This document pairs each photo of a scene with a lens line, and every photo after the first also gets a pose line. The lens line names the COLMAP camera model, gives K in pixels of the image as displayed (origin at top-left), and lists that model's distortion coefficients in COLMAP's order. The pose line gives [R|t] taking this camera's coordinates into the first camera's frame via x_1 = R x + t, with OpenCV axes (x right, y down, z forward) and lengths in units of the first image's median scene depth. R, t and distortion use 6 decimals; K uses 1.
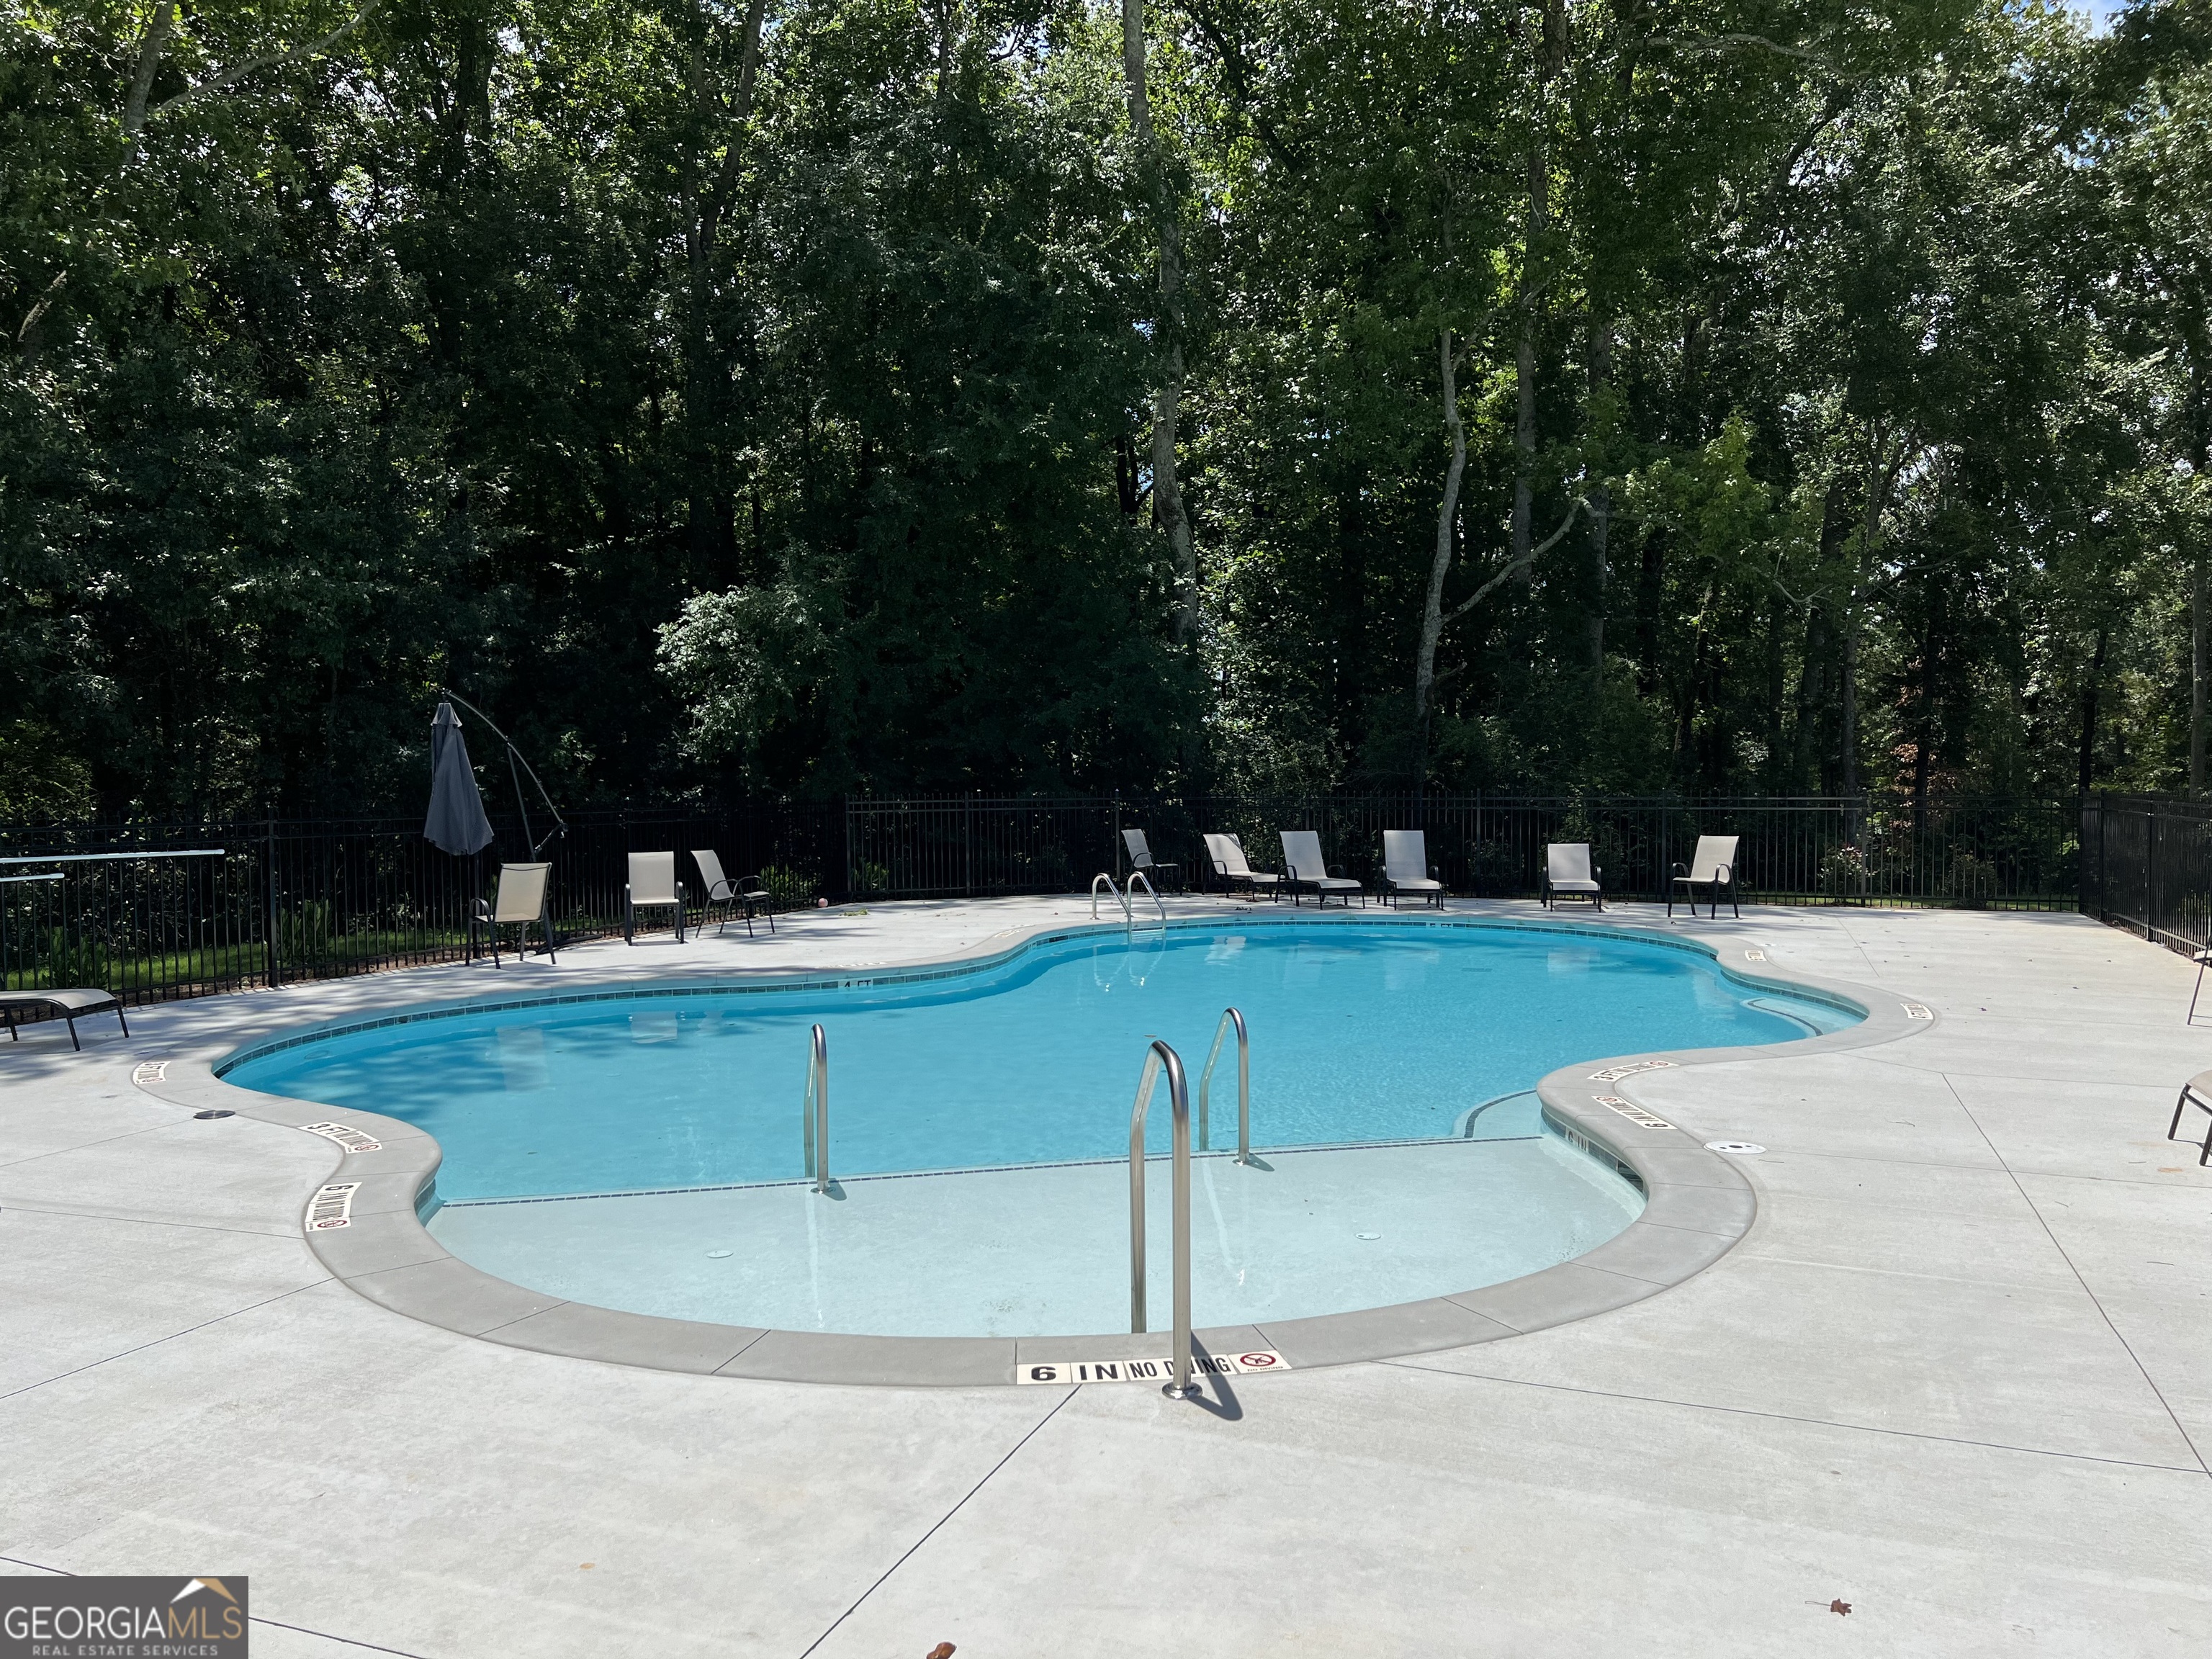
lens RADIAL K [[1652.3, 0, 1106.0], [0, 1652.3, 829.5], [0, 0, 1]] dist [0.066823, -0.070007]
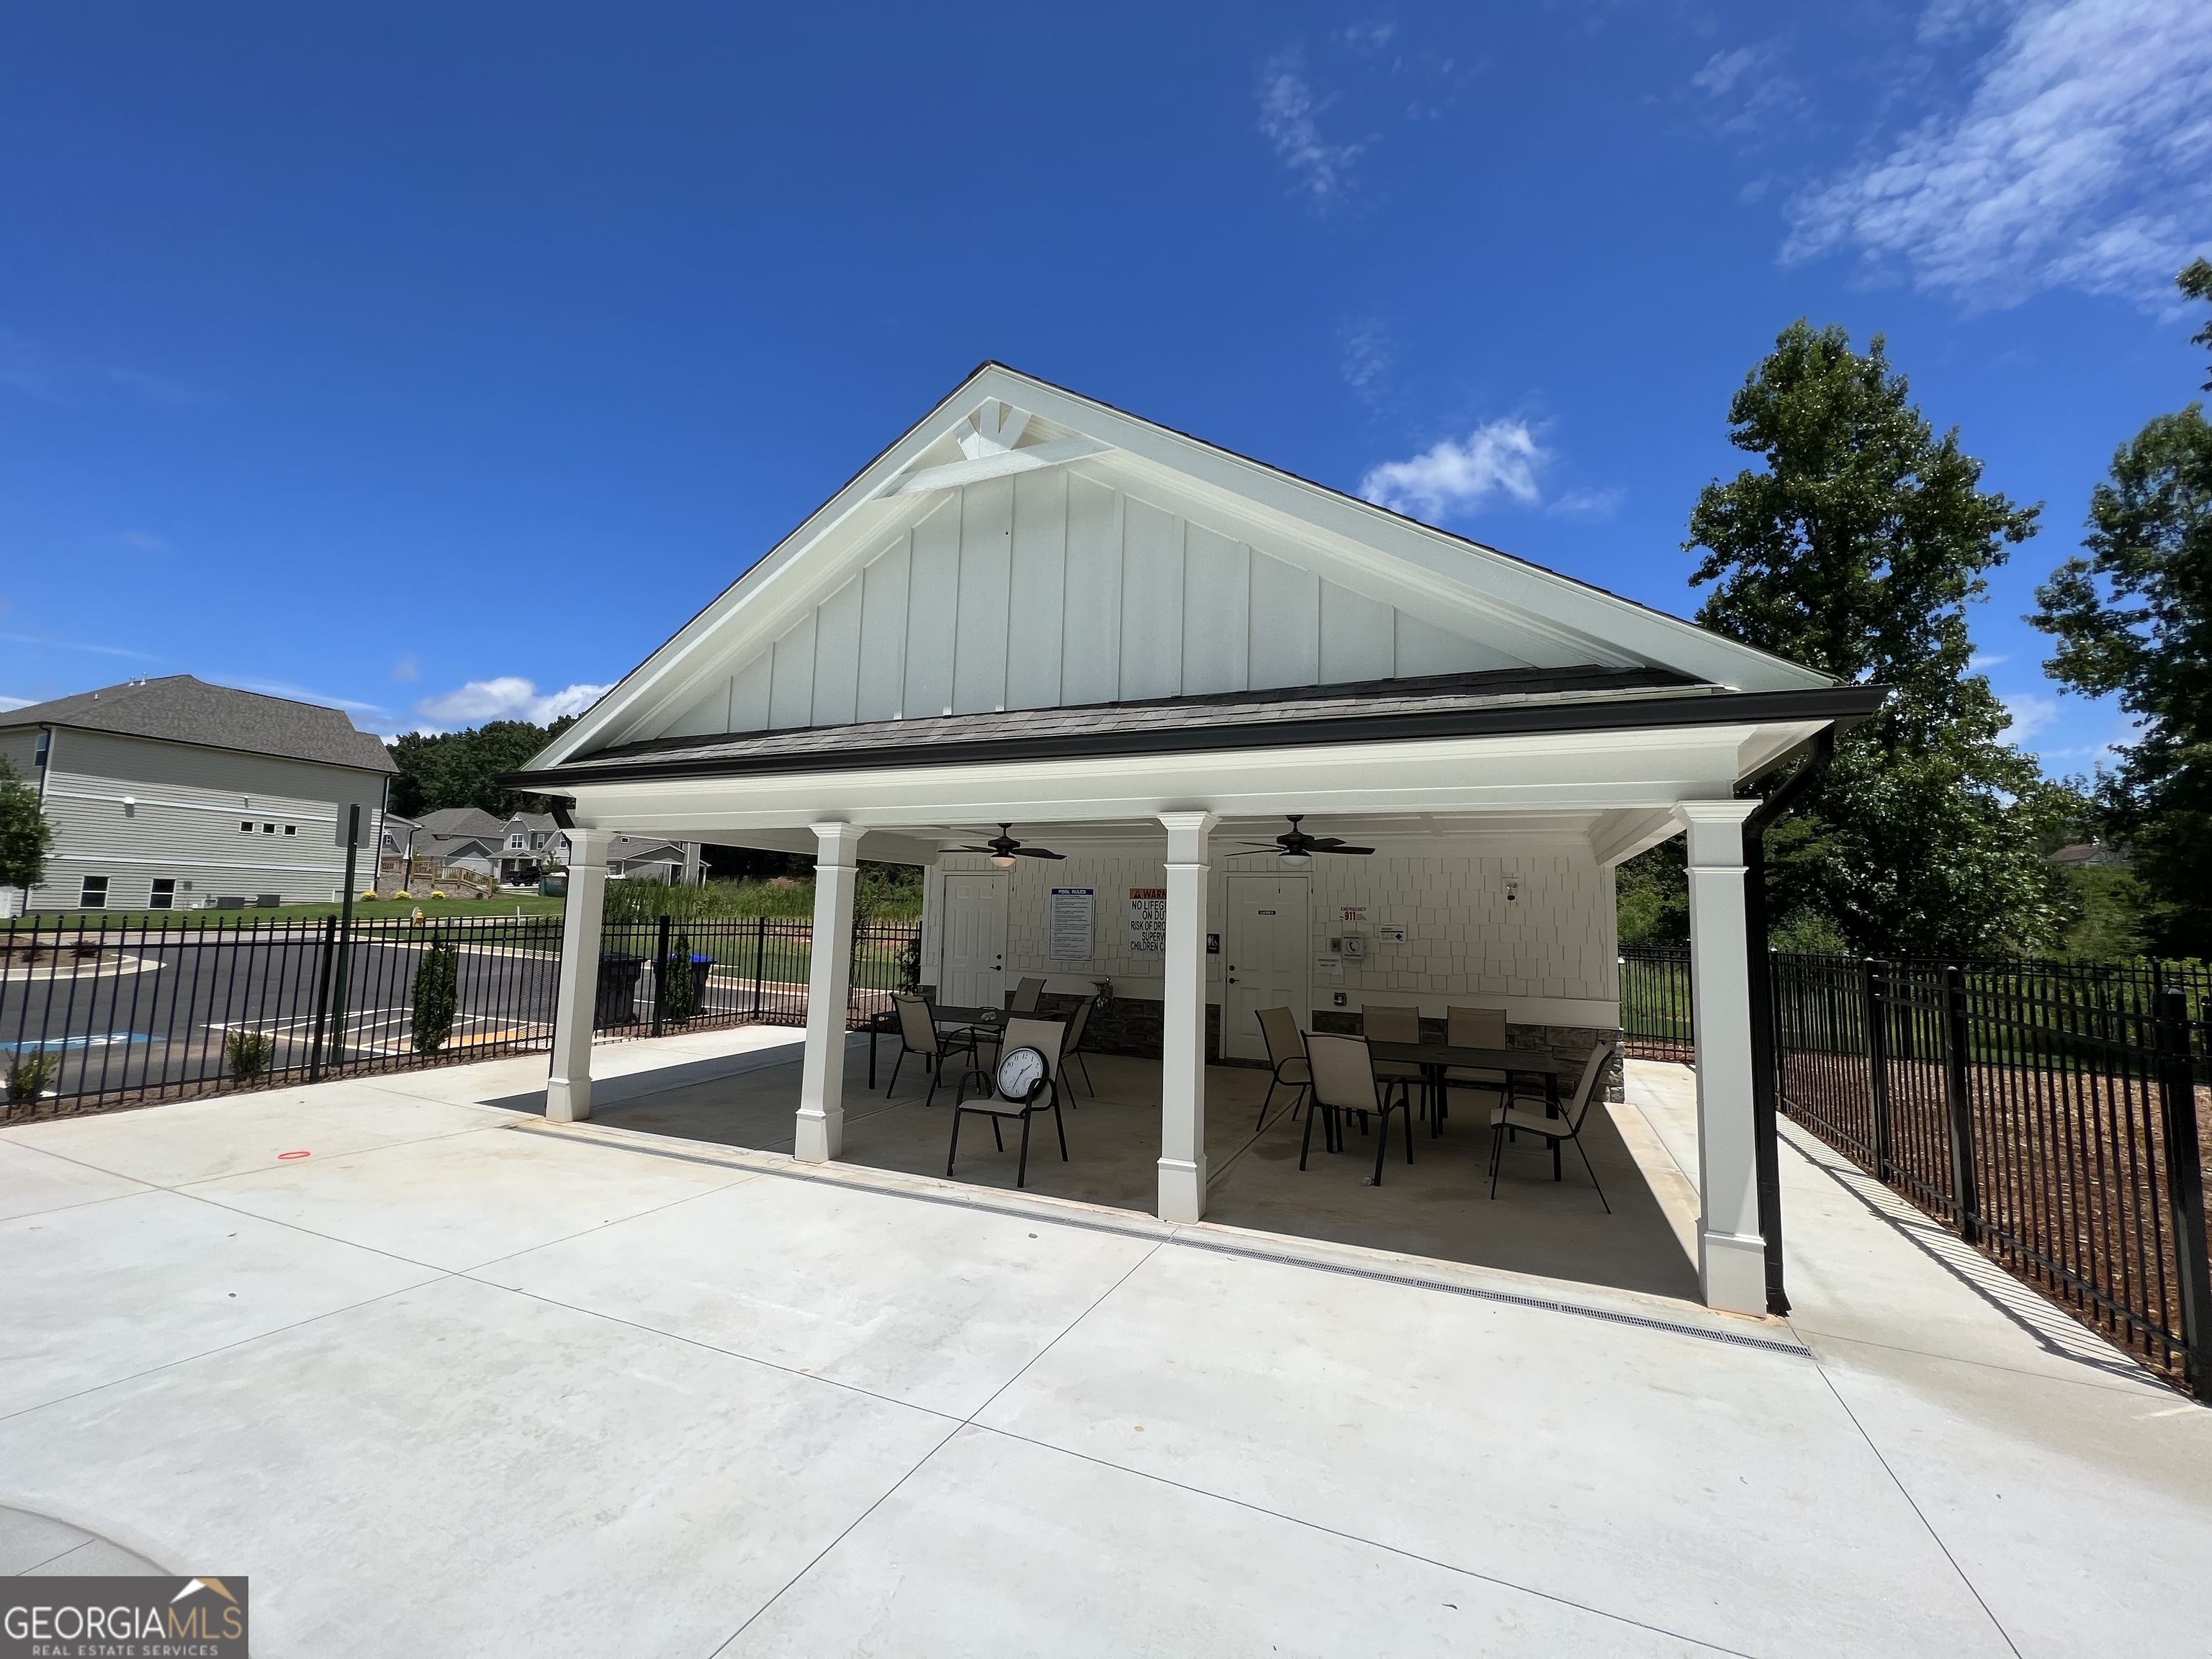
lens RADIAL K [[882.6, 0, 1106.0], [0, 882.6, 829.5], [0, 0, 1]] dist [0.001273, 0.000121]
pose [[-0.998421, -0.015614, 0.053965, -0.991838], [-0.019176, 0.997626, -0.066134, -0.053756], [-0.052805, -0.067065, -0.996350, 1.809667]]
